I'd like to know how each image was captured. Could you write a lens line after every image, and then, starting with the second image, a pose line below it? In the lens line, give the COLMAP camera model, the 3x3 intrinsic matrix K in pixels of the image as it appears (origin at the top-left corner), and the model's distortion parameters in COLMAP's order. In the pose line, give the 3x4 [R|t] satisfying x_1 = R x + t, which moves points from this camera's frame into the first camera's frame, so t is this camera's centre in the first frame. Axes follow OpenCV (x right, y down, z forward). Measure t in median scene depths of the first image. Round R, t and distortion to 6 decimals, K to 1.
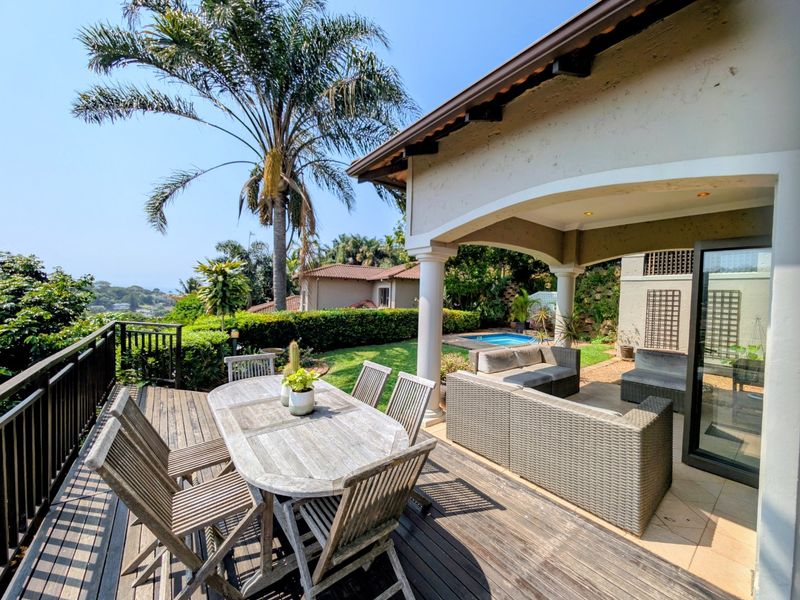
lens RADIAL K [[304.2, 0, 401.9], [0, 304.2, 303.4], [0, 0, 1]] dist [-0.001854, -0.000201]
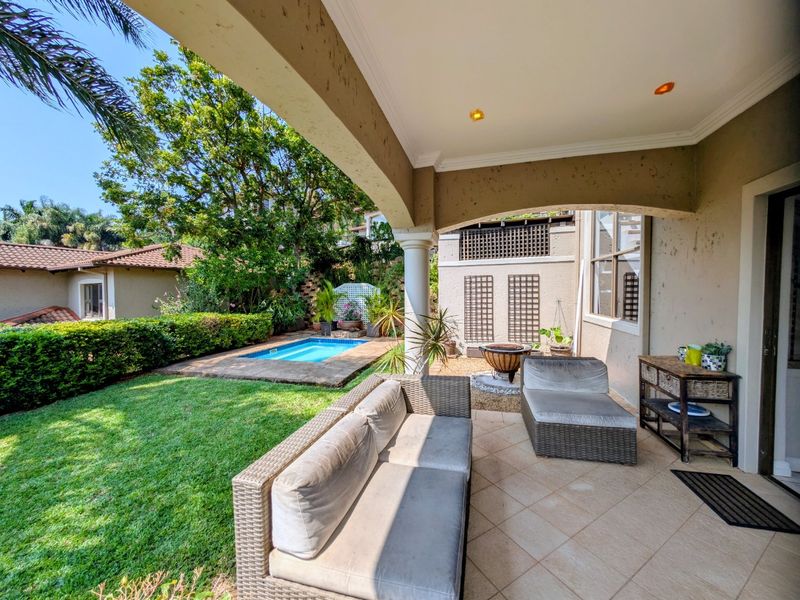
lens RADIAL K [[304.2, 0, 402.9], [0, 304.2, 301.9], [0, 0, 1]] dist [-0.001854, -0.000201]
pose [[0.791603, -0.056654, 0.608404, 0.063952], [0.053098, 0.998304, 0.023874, 0.000388], [-0.608724, 0.013407, 0.793268, 0.233176]]
